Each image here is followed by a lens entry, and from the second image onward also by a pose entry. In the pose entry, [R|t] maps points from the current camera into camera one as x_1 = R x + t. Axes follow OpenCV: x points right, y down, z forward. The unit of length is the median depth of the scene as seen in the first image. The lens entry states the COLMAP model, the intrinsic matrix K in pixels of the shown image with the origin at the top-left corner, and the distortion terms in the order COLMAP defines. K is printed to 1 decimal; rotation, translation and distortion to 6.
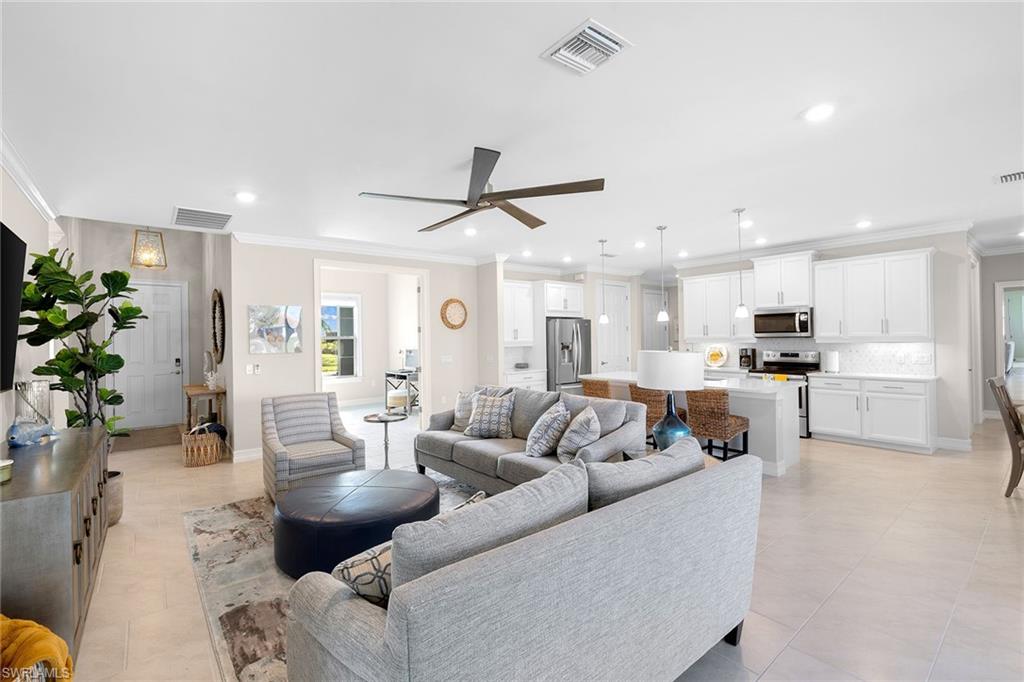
lens RADIAL K [[437.7, 0, 500.9], [0, 437.7, 339.0], [0, 0, 1]] dist [-0.000154, 0.001349]
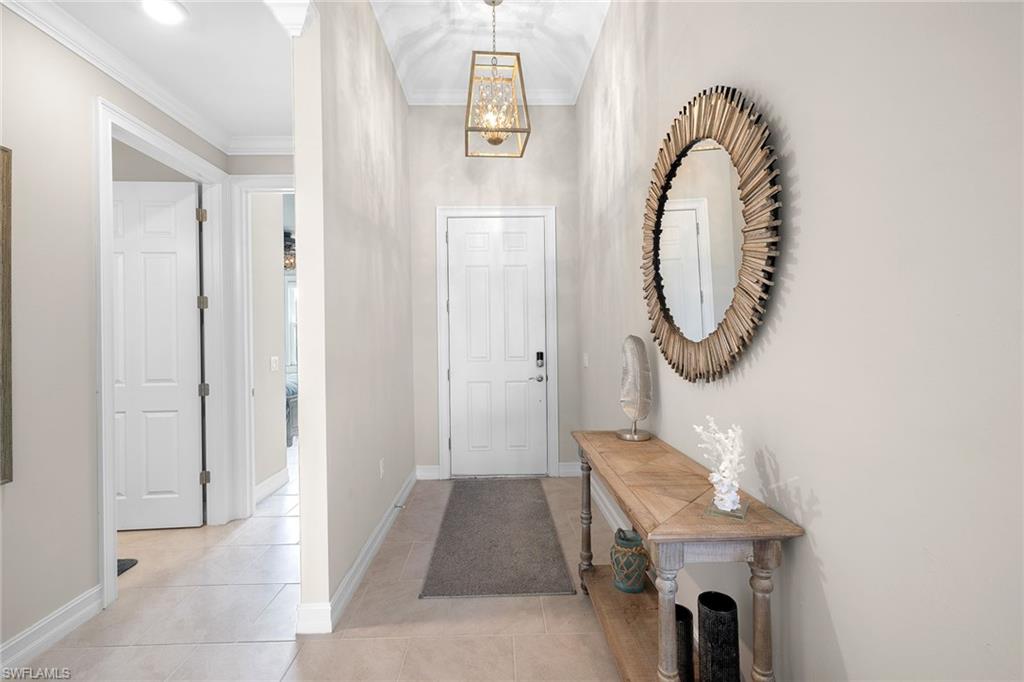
lens RADIAL K [[437.7, 0, 512.0], [0, 437.7, 337.3], [0, 0, 1]] dist [-0.000154, 0.001349]
pose [[0.795799, 0.006499, -0.605526, -0.511675], [0.000183, 0.999940, 0.010972, 0.024054], [0.605561, -0.008843, 0.795750, 0.643652]]
